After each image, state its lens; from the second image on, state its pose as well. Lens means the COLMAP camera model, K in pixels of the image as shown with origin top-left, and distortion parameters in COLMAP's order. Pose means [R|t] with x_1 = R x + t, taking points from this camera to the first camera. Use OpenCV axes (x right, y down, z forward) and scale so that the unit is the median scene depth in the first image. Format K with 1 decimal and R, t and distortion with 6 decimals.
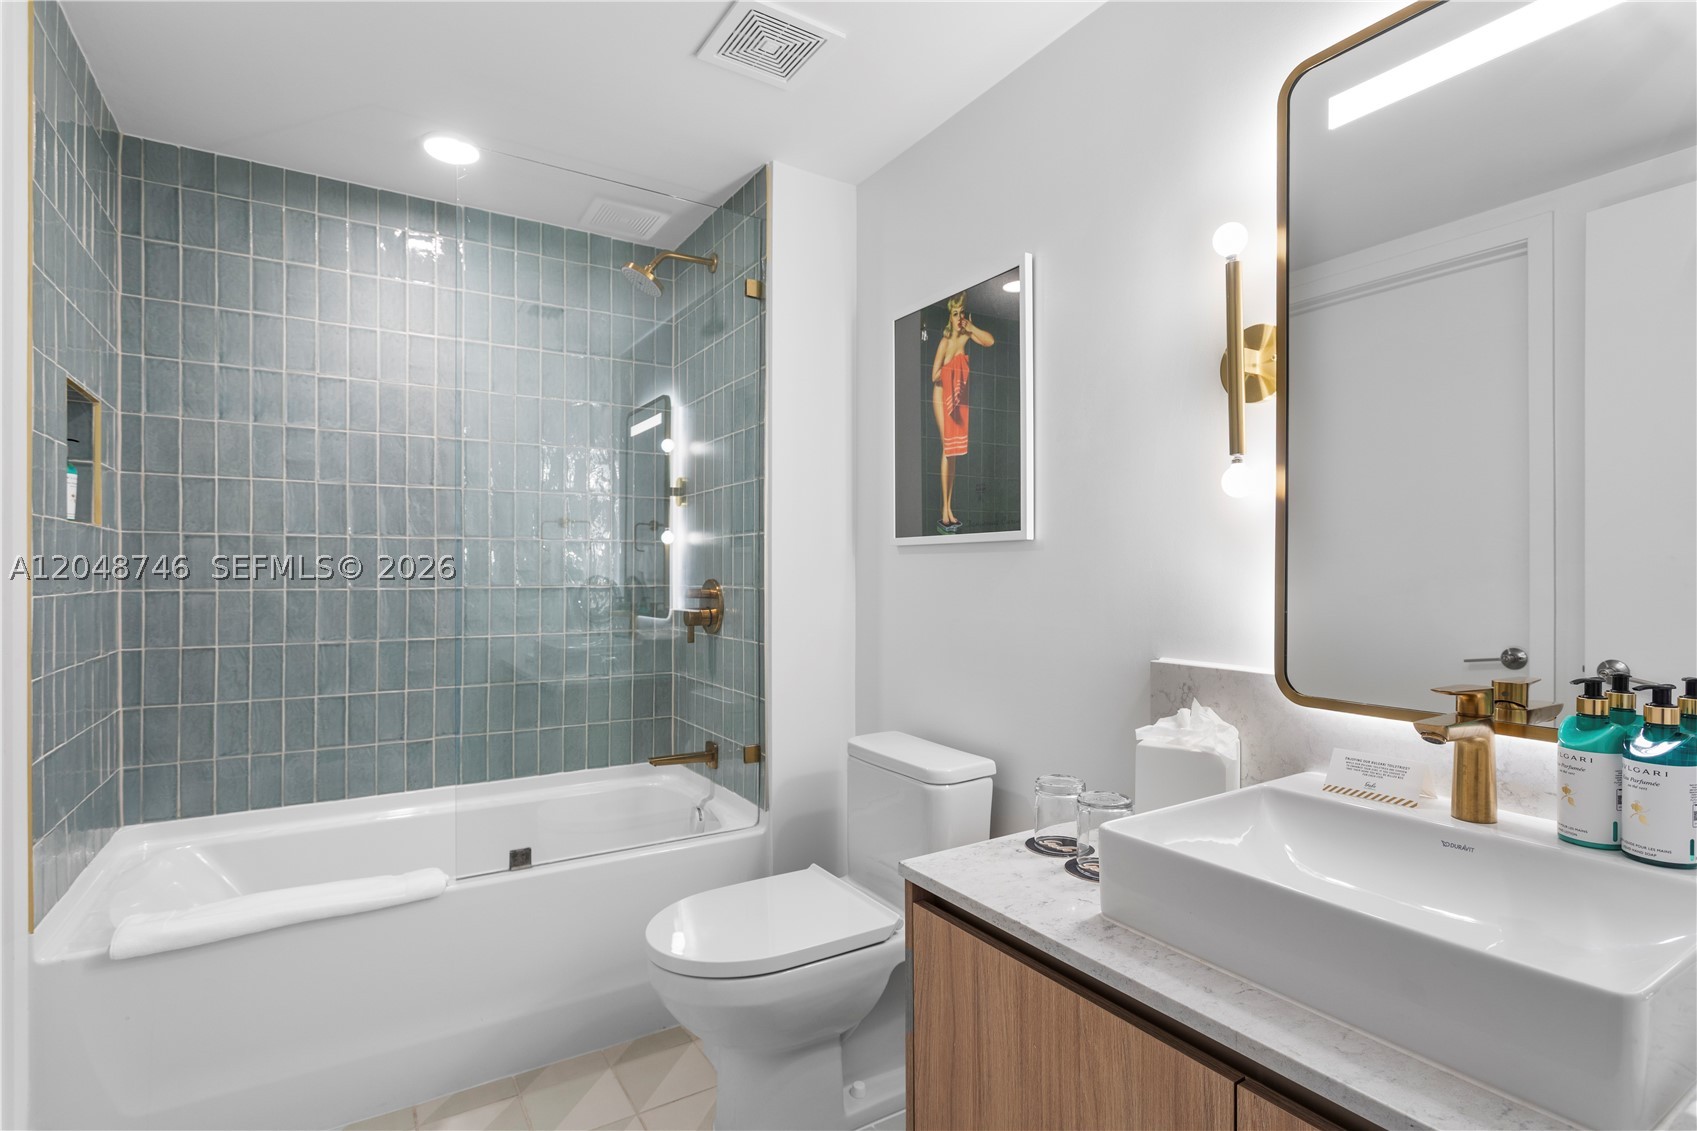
lens RADIAL K [[837.4, 0, 856.9], [0, 837.4, 574.3], [0, 0, 1]] dist [-0.010667, 0.006479]
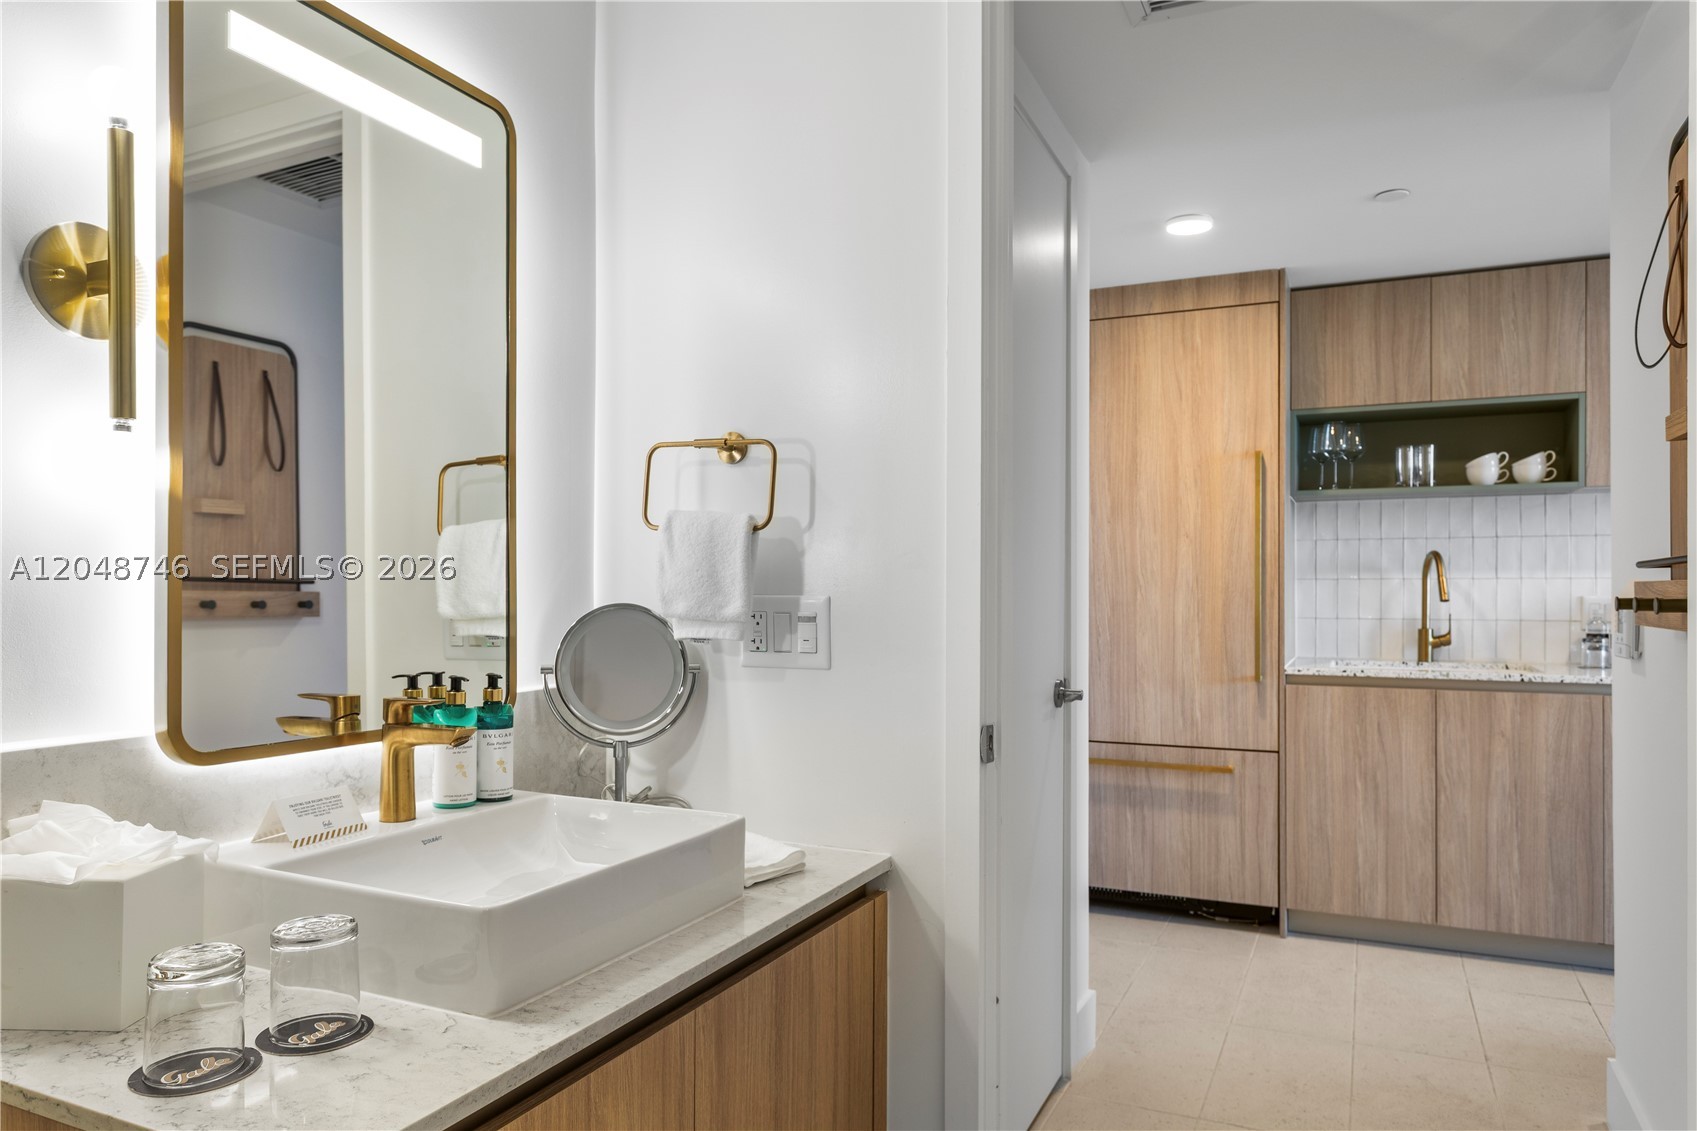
lens RADIAL K [[1099.9, 0, 850.3], [0, 1099.9, 572.1], [0, 0, 1]] dist [0.000821, -0.000281]
pose [[-0.537736, 0.017071, 0.842940, -0.848094], [0.000421, 0.999800, -0.019979, -0.001782], [-0.843113, -0.010389, -0.537636, 1.364124]]
